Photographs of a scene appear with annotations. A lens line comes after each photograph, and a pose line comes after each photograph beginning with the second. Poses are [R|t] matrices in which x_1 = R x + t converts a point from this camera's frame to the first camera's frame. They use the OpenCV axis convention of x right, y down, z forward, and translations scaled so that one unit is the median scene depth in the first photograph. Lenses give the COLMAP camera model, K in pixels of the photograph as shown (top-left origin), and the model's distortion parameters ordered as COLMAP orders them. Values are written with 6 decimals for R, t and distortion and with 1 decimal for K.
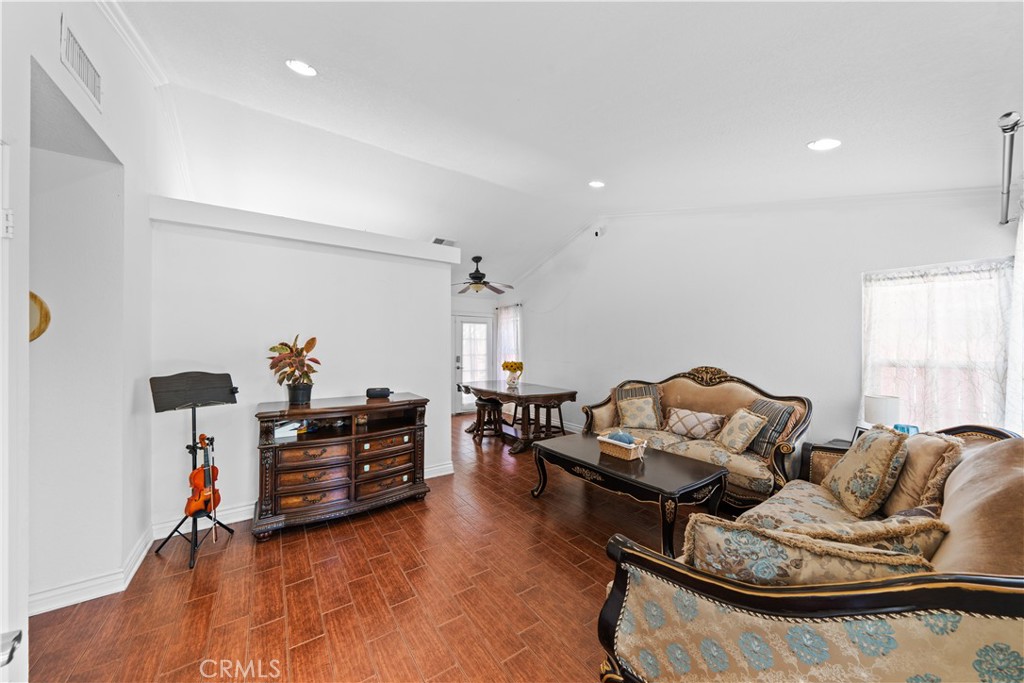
lens RADIAL K [[350.5, 0, 514.2], [0, 350.5, 346.4], [0, 0, 1]] dist [-0.001510, -0.000017]
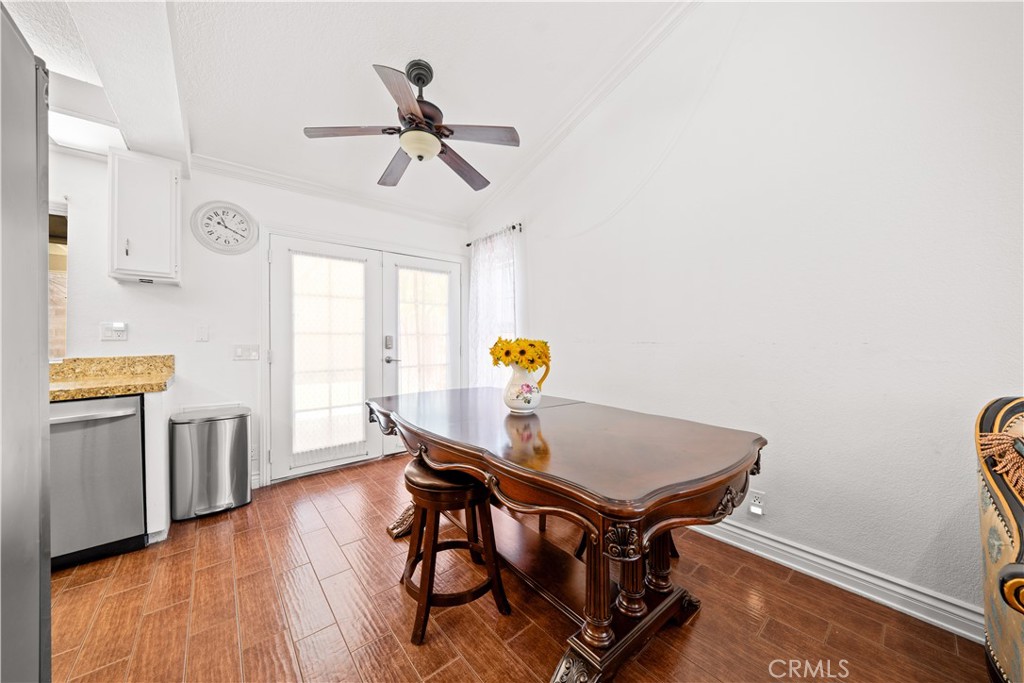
lens RADIAL K [[350.5, 0, 510.9], [0, 350.5, 339.8], [0, 0, 1]] dist [-0.001510, -0.000017]
pose [[0.996080, -0.006583, 0.088214, -0.041176], [0.006582, 0.999978, 0.000306, 0.039317], [-0.088214, 0.000276, 0.996101, 0.587257]]
